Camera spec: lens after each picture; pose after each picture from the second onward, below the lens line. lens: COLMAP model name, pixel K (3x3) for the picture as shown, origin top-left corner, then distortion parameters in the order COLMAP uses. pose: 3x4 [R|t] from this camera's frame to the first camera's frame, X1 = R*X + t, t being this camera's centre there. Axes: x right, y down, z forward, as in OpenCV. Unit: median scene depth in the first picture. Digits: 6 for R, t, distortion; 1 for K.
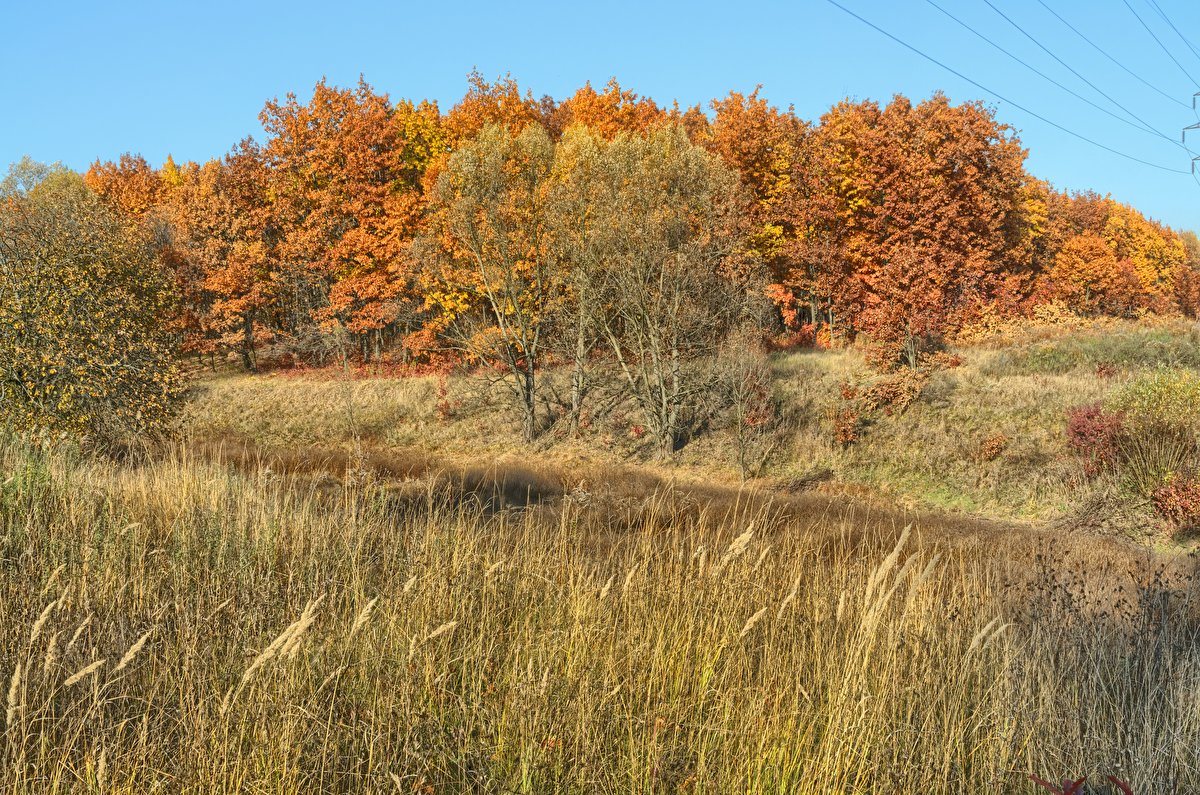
lens RADIAL K [[1105.4, 0, 600.0], [0, 1105.4, 397.5], [0, 0, 1]] dist [-0.011548, -0.014921]
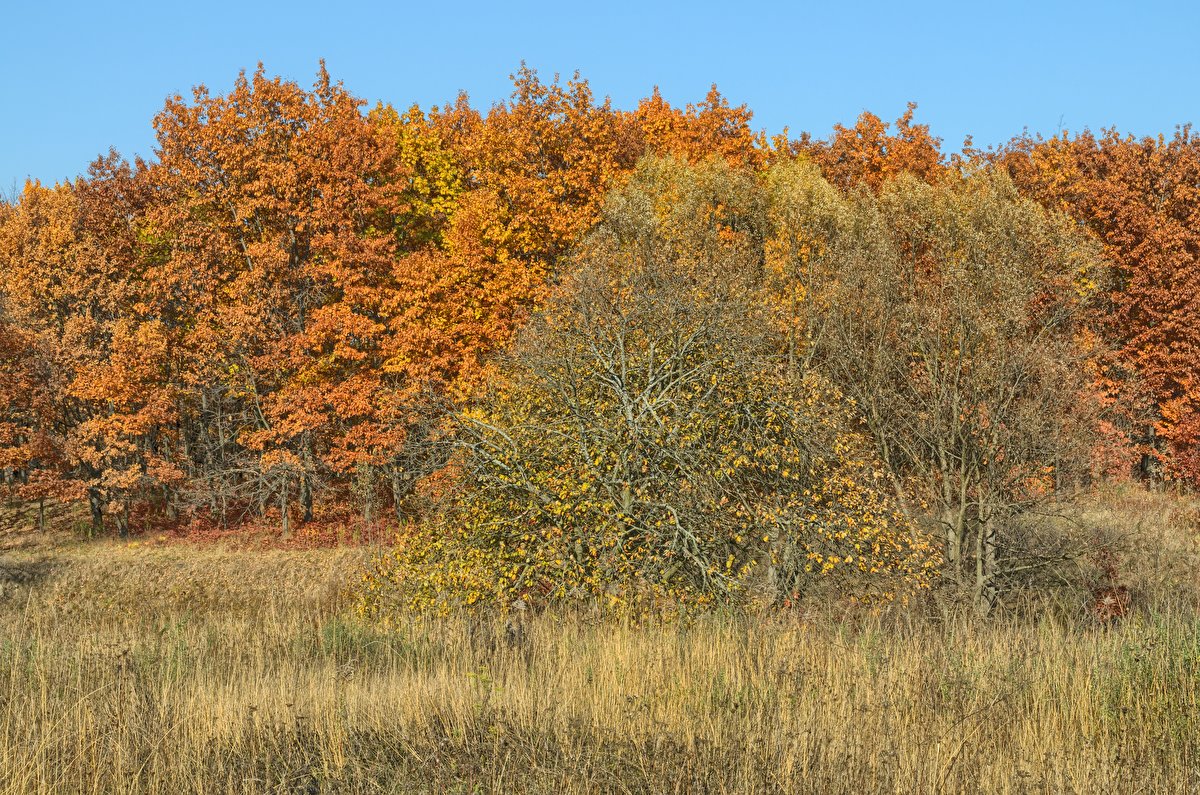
lens RADIAL K [[1799.6, 0, 598.7], [0, 1799.6, 408.8], [0, 0, 1]] dist [-0.010985, 0.069118]
pose [[0.983330, 0.015589, 0.181159, -0.254348], [0.001594, 0.995541, -0.094321, 0.001632], [-0.181821, 0.093038, 0.978920, -0.015425]]
